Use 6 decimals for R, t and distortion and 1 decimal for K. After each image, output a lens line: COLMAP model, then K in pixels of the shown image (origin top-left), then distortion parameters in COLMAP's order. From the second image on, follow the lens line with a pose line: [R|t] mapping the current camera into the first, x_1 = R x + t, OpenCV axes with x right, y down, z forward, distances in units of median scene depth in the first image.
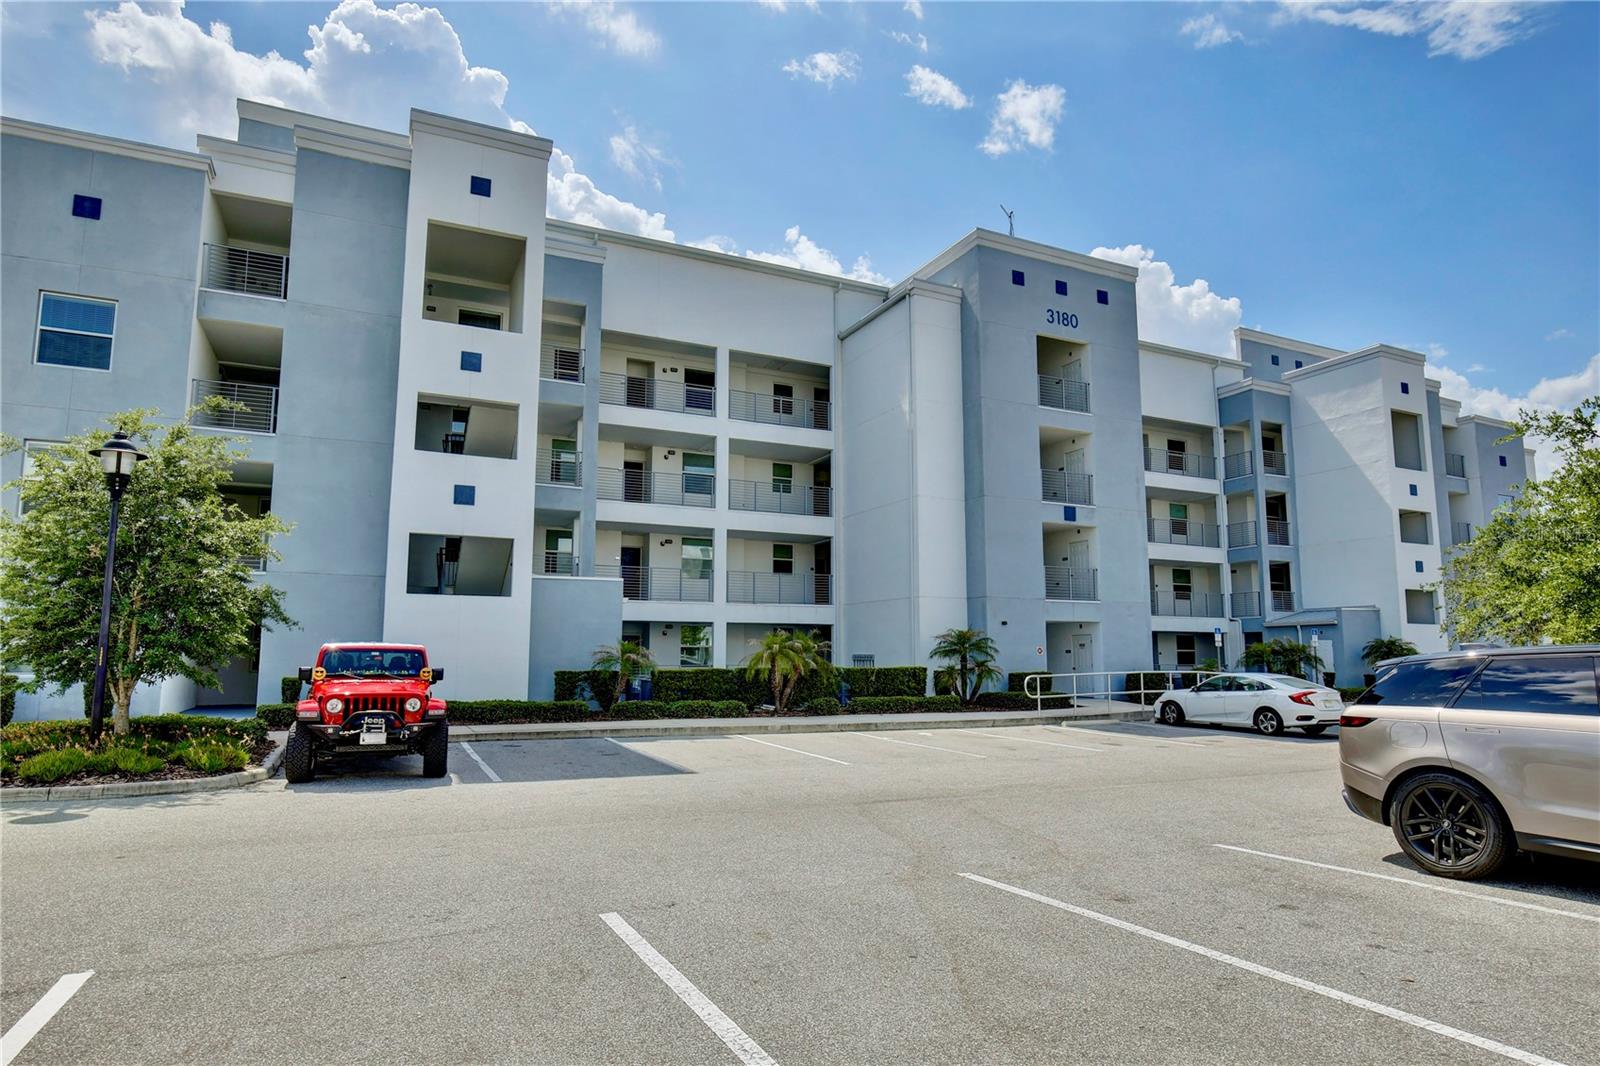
lens RADIAL K [[899.8, 0, 801.4], [0, 899.8, 537.5], [0, 0, 1]] dist [0.000196, 0.000033]
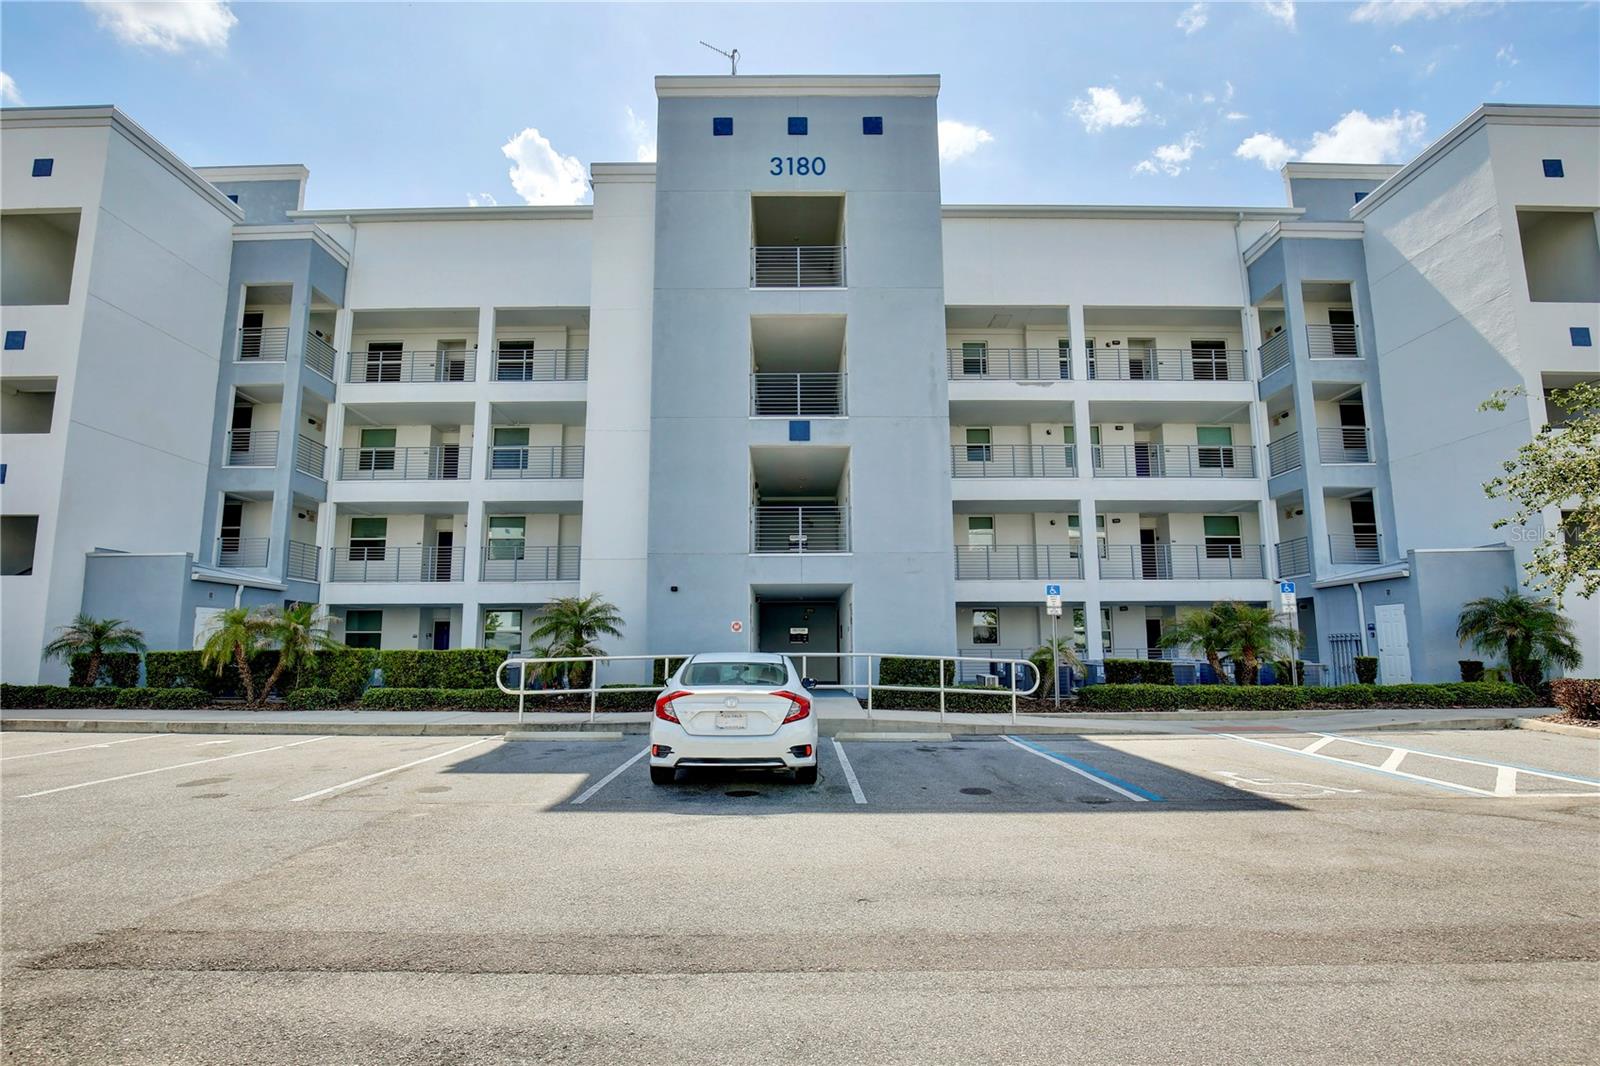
lens RADIAL K [[746.8, 0, 795.0], [0, 746.8, 547.9], [0, 0, 1]] dist [-0.021195, 0.000587]
pose [[0.901878, -0.066909, -0.426779, 0.518683], [0.062526, 0.997748, -0.024291, 0.075252], [0.427443, -0.004777, 0.904030, 0.457907]]
